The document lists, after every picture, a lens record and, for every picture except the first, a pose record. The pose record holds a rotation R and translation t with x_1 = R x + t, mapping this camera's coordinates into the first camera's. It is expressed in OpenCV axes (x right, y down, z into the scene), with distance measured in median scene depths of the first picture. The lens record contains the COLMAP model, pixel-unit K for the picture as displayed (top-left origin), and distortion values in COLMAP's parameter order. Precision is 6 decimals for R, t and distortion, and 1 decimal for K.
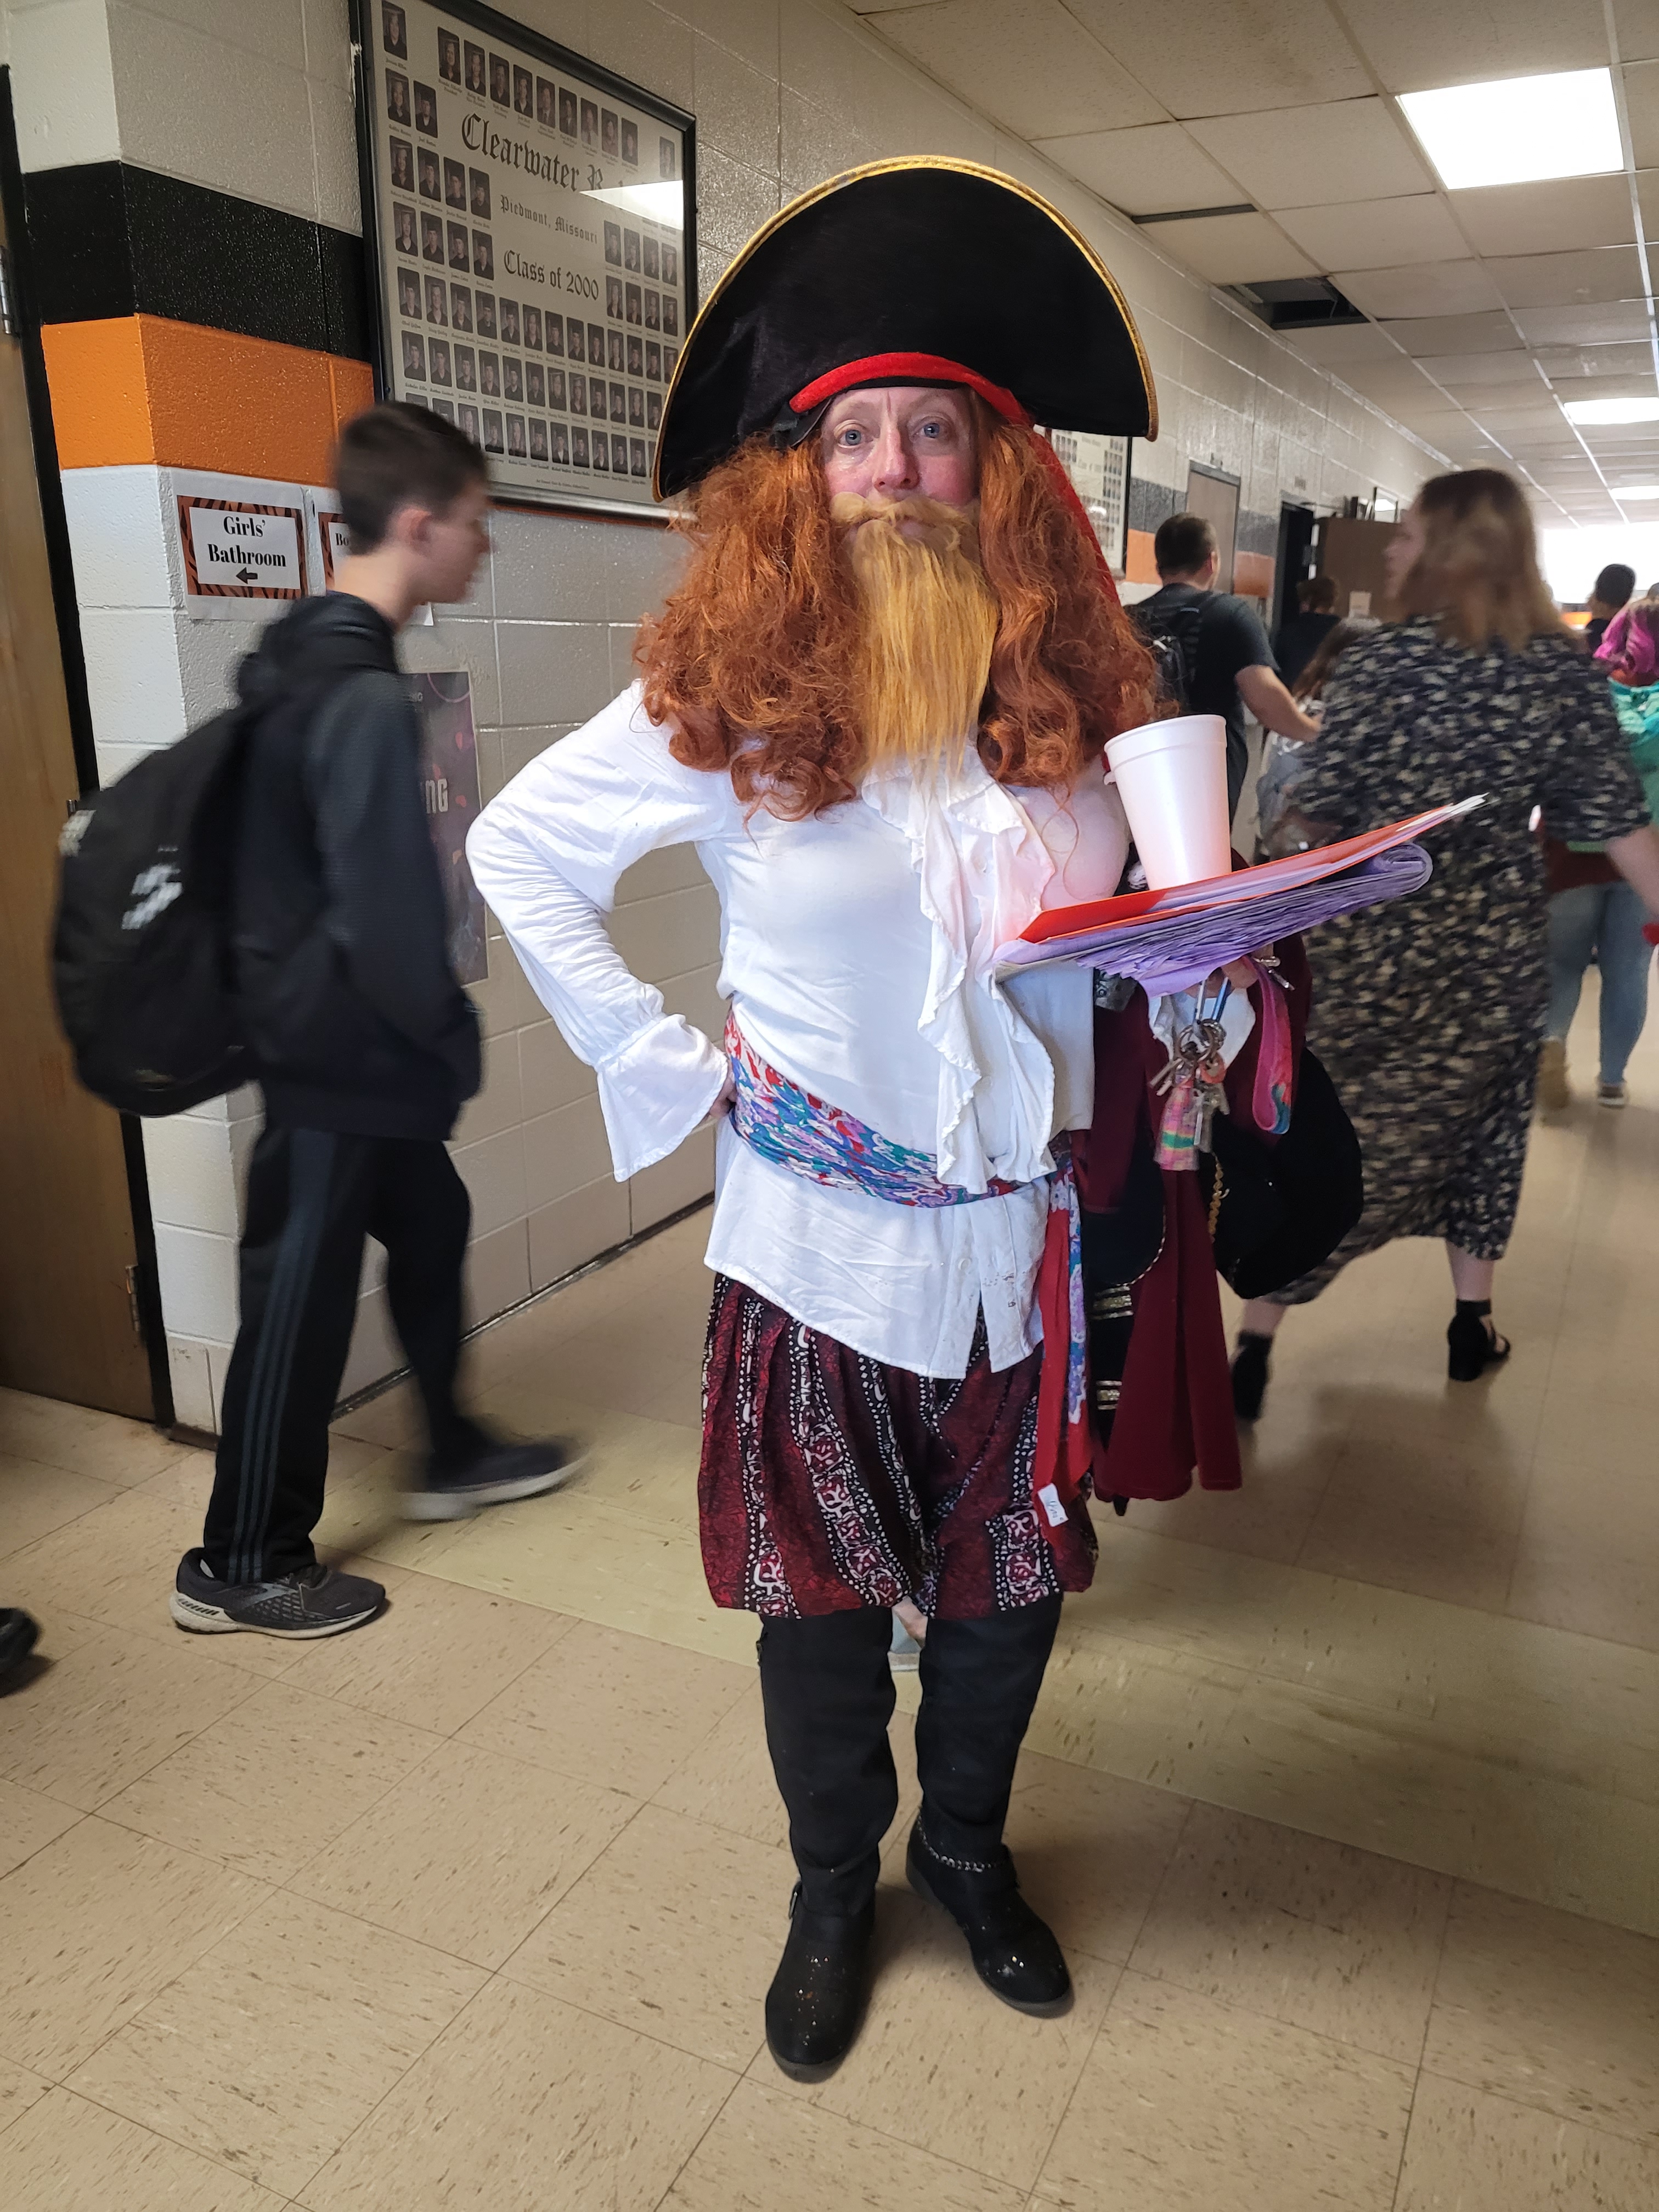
lens RADIAL K [[1688.4, 0, 837.0], [0, 1688.4, 1169.1], [0, 0, 1]] dist [0.046593, -0.039793]
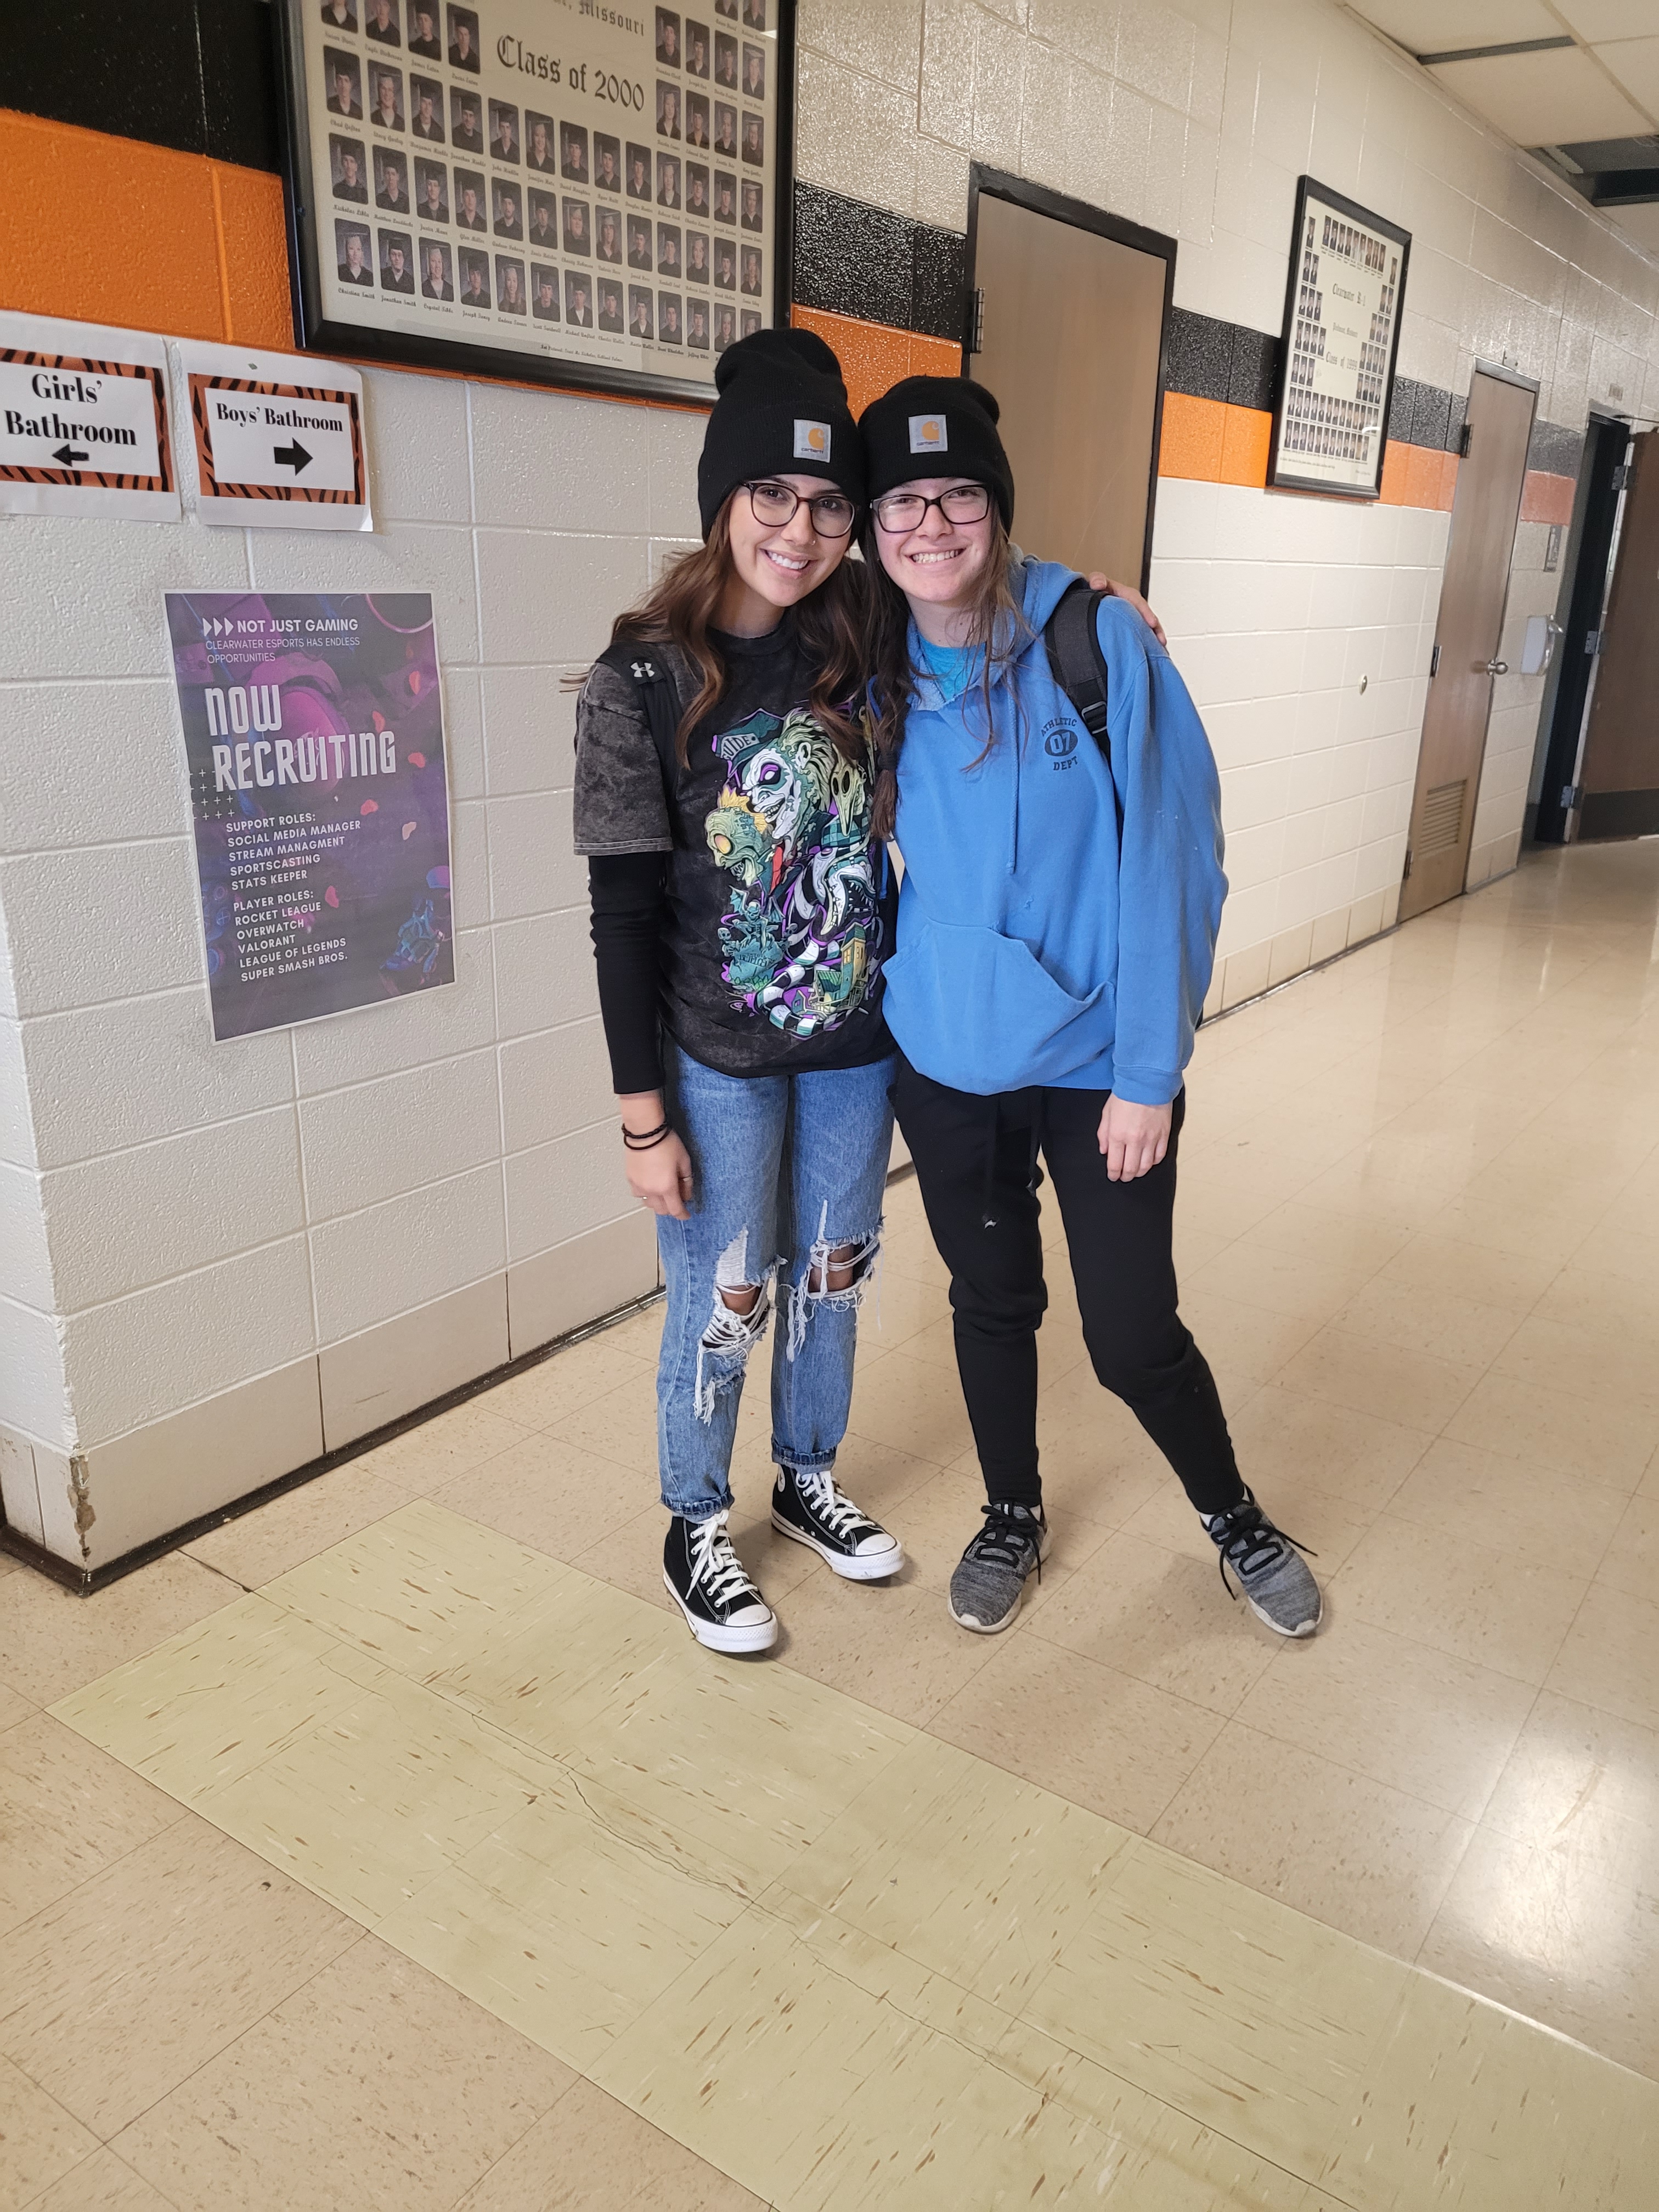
lens RADIAL K [[1700.1, 0, 843.6], [0, 1700.1, 1122.7], [0, 0, 1]] dist [0.059953, -0.055376]
pose [[0.988358, 0.071713, -0.134182, 0.086062], [-0.069651, 0.997371, 0.020010, -0.077790], [0.135264, -0.010431, 0.990755, 0.239168]]
